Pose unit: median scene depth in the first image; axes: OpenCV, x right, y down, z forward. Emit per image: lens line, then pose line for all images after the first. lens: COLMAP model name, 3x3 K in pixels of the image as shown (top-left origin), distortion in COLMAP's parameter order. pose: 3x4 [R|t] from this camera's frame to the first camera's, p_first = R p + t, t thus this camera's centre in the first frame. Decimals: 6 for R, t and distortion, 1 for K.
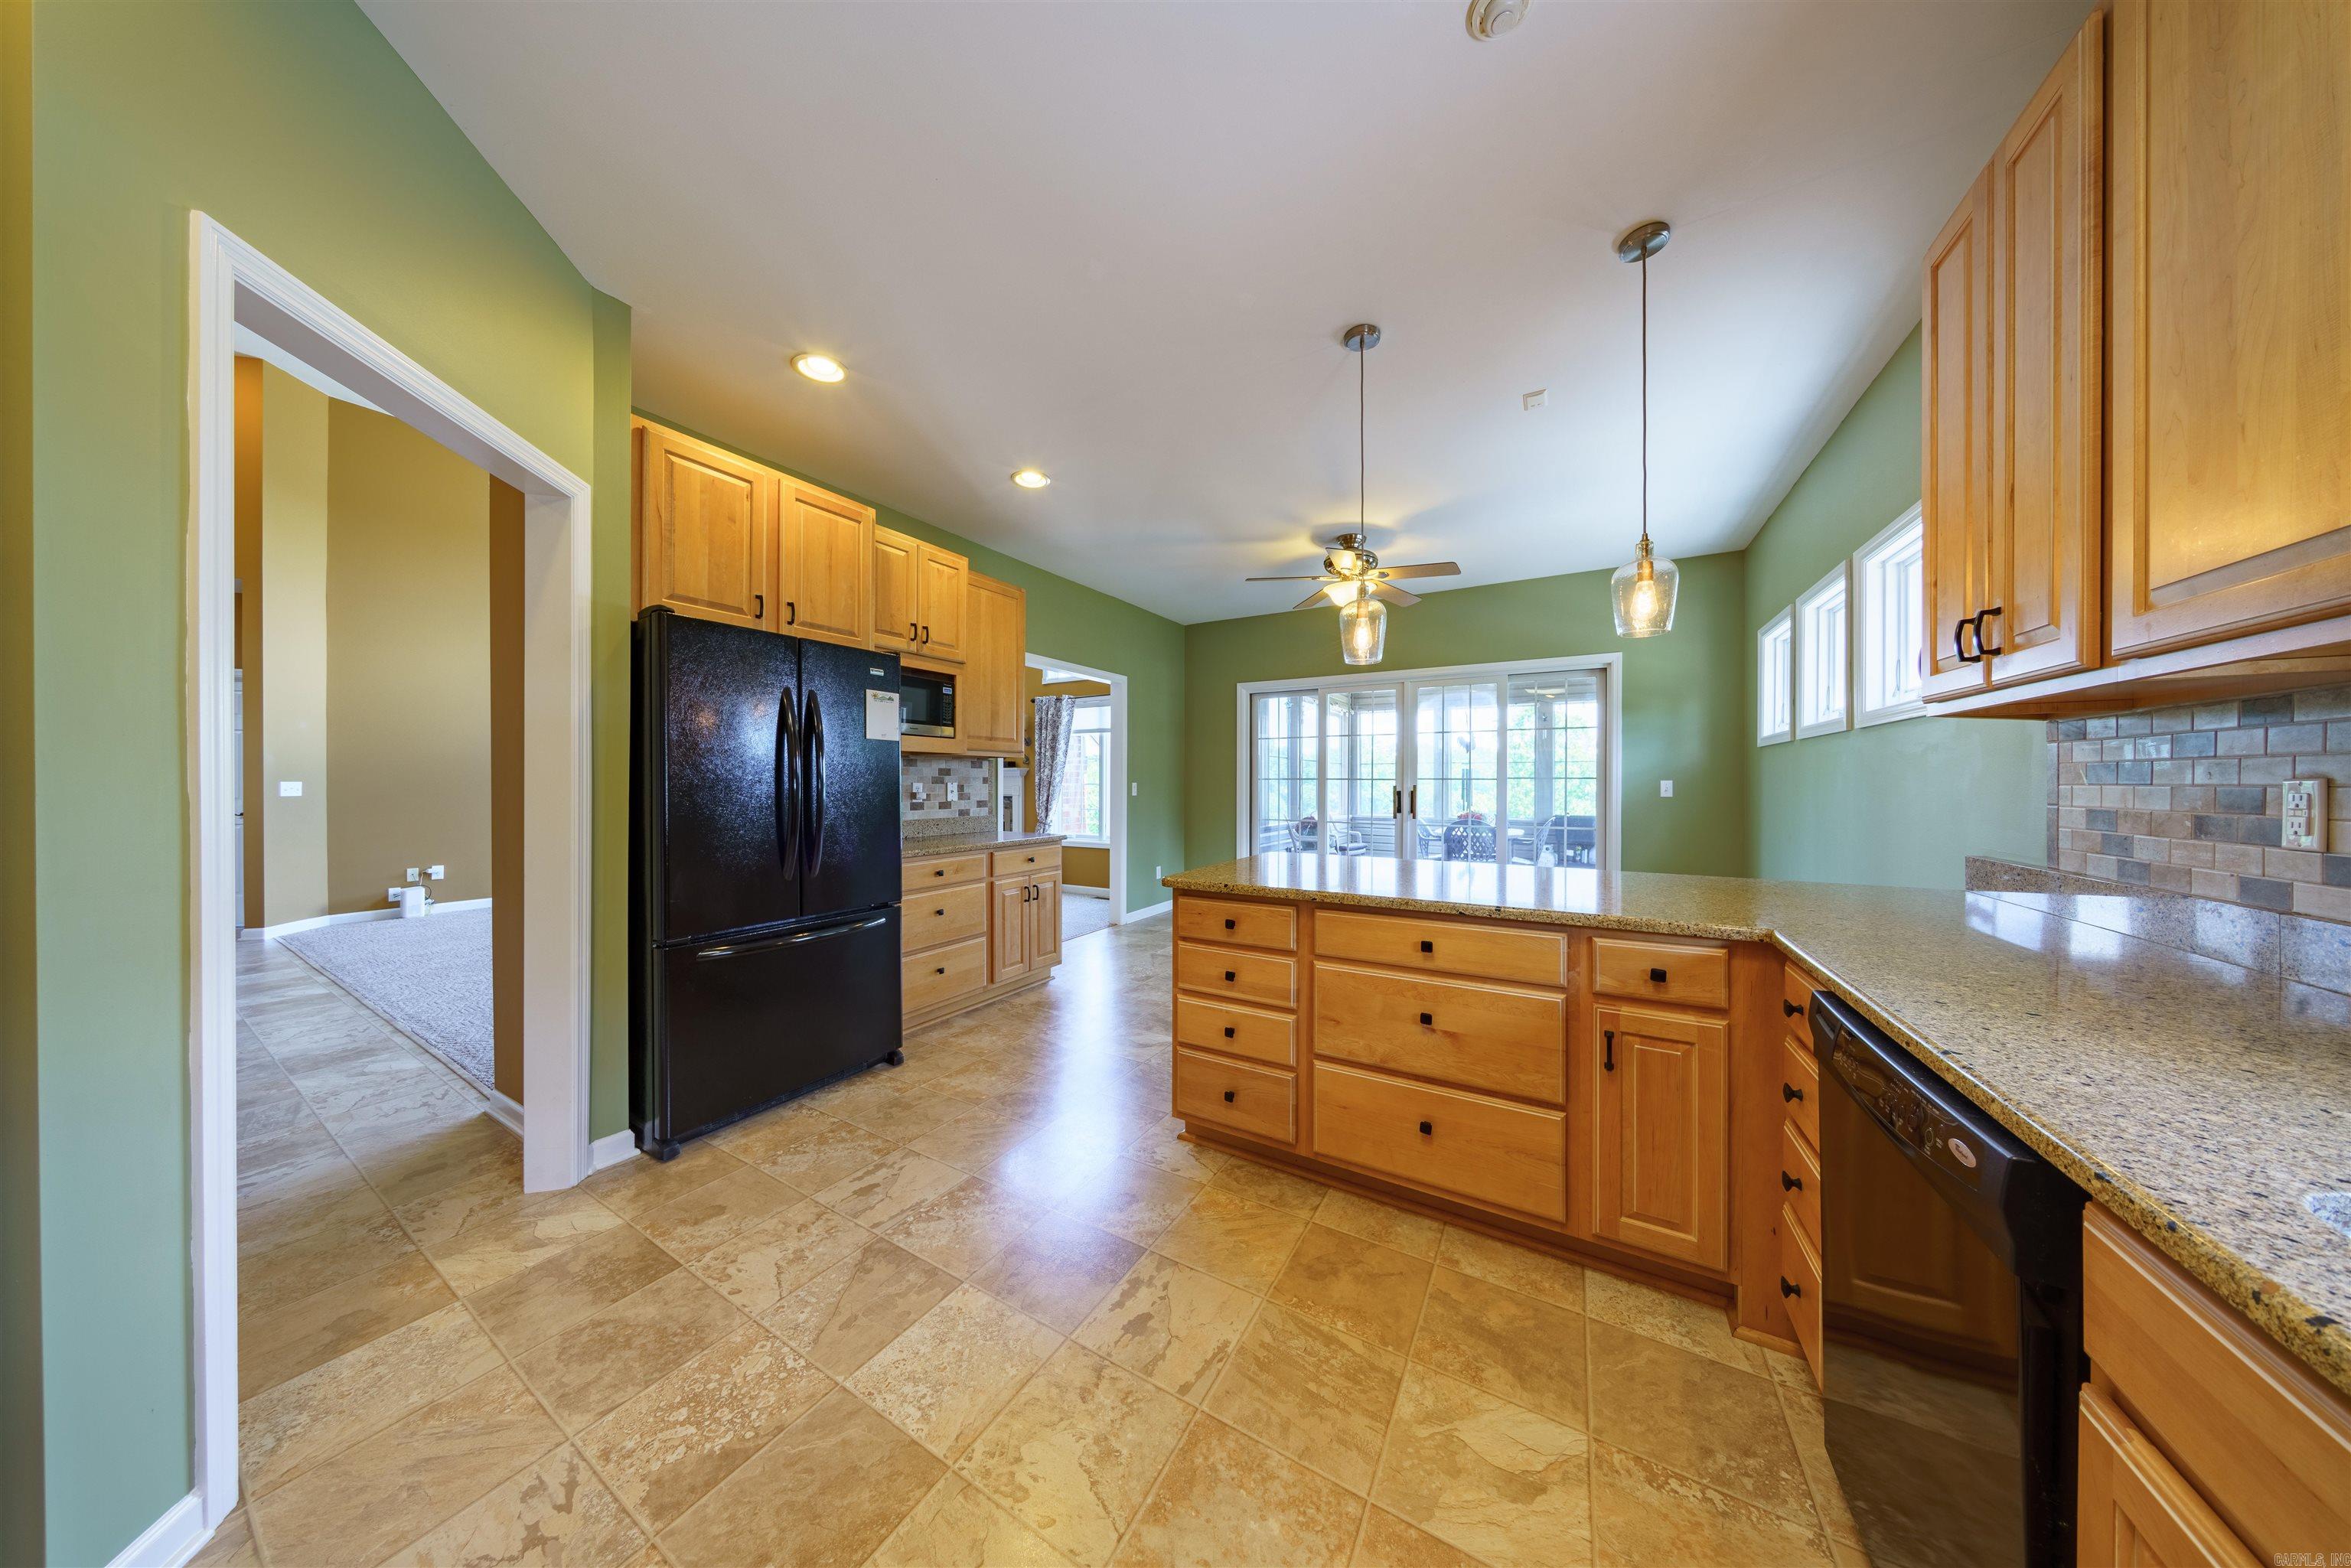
lens RADIAL K [[672.7, 0, 1172.3], [0, 672.7, 780.5], [0, 0, 1]] dist [-0.005100, 0.000487]
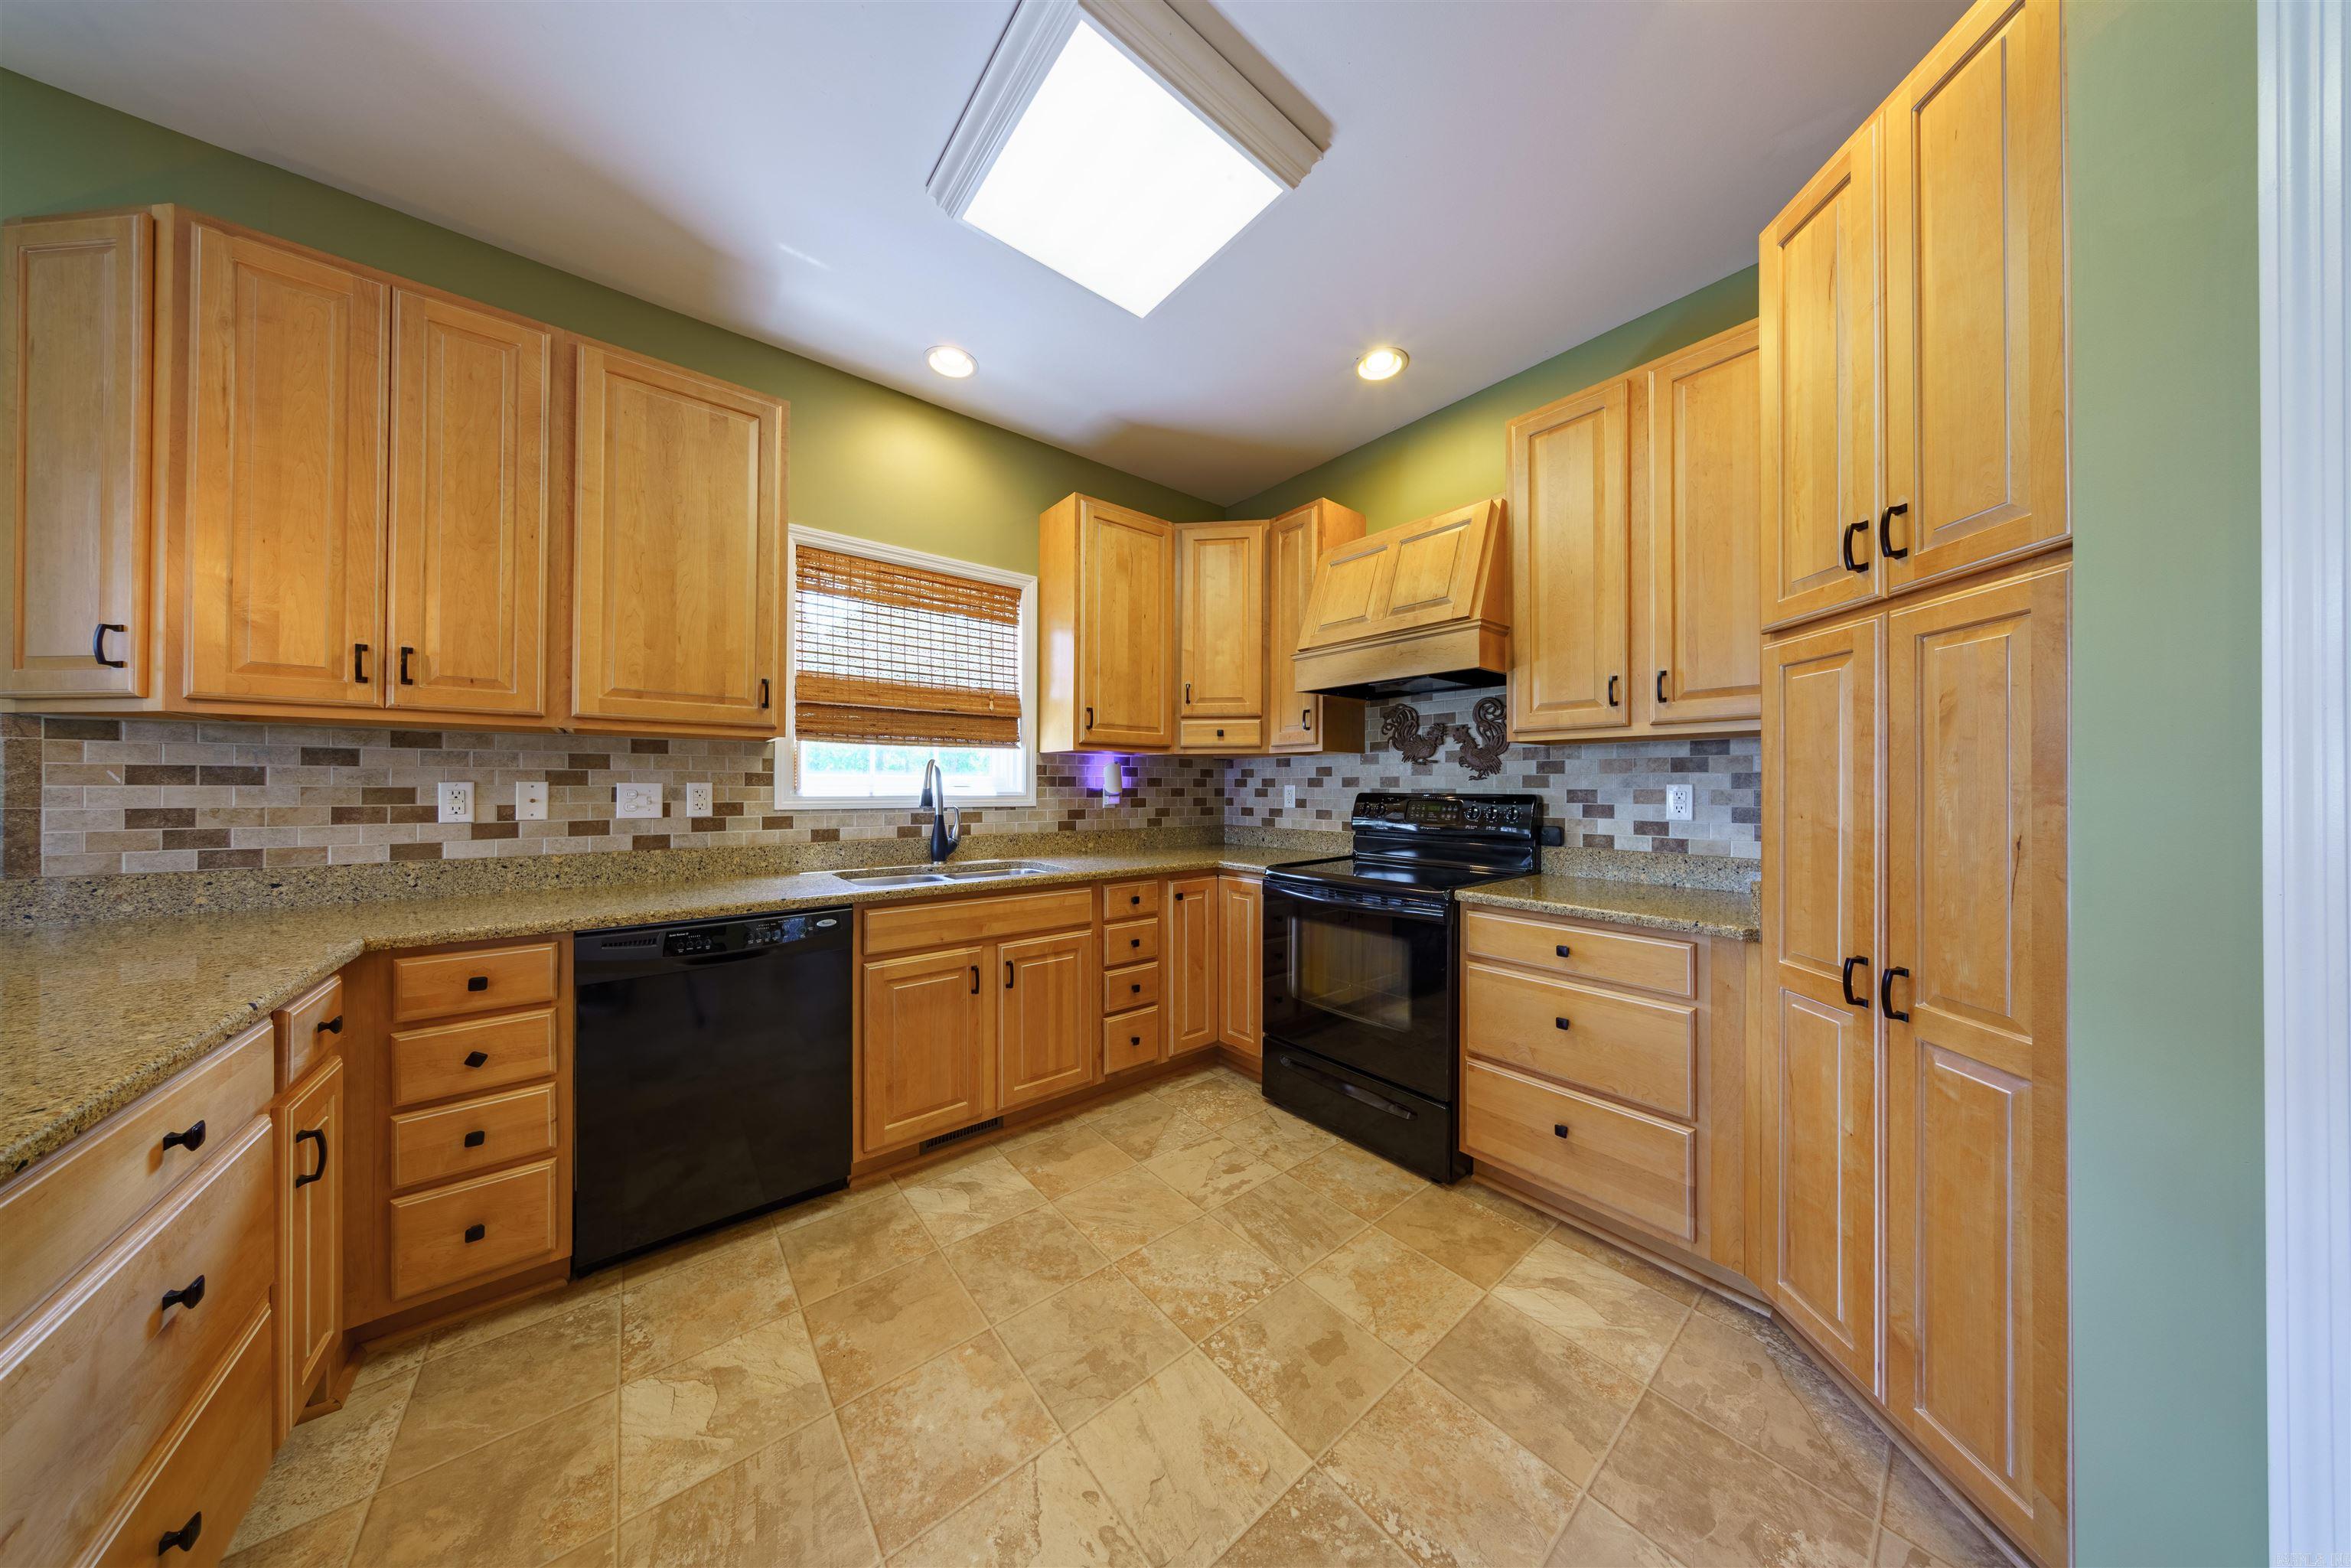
lens RADIAL K [[672.7, 0, 1176.9], [0, 672.7, 781.6], [0, 0, 1]] dist [-0.005100, 0.000487]
pose [[-0.939581, 0.001590, 0.342323, -0.246416], [-0.001913, 0.999949, -0.009895, 0.003740], [-0.342321, -0.009952, -0.939530, 0.712917]]
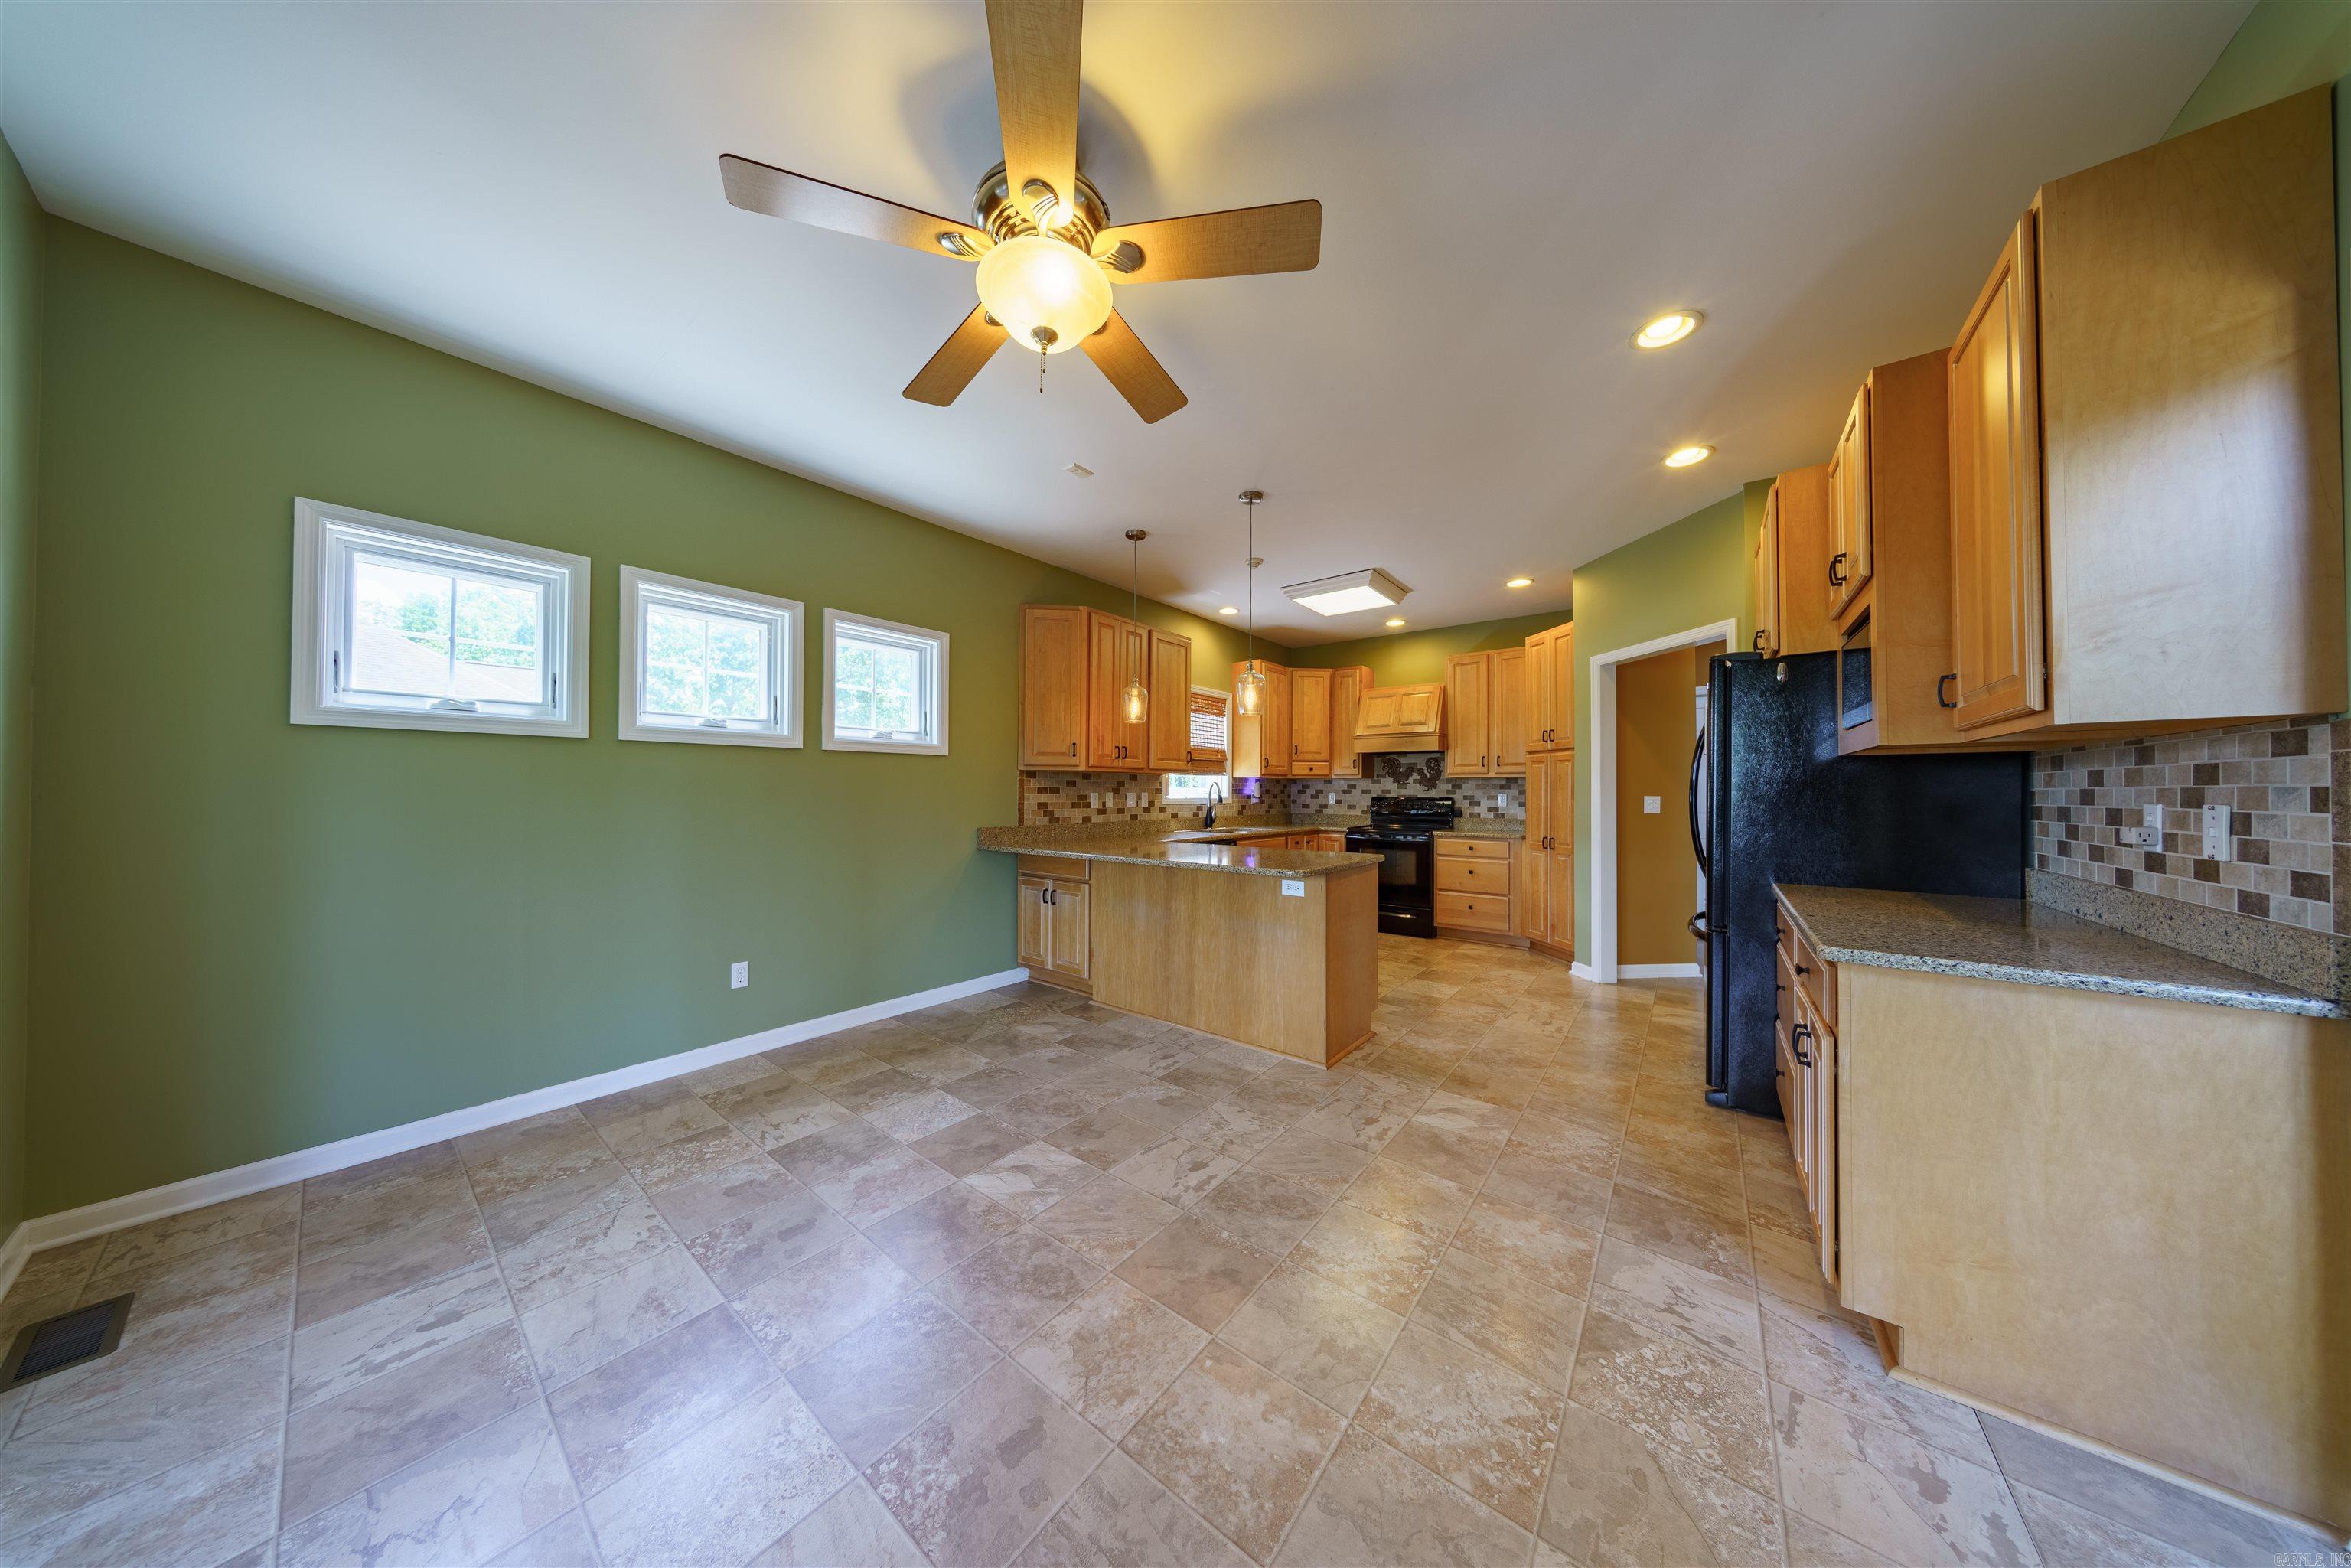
lens RADIAL K [[672.7, 0, 1182.0], [0, 672.7, 784.3], [0, 0, 1]] dist [-0.005100, 0.000487]
pose [[-0.993029, -0.002378, 0.117847, 0.201041], [-0.003824, 0.999920, -0.012042, -0.001964], [-0.117809, -0.012409, -0.992959, 1.947555]]
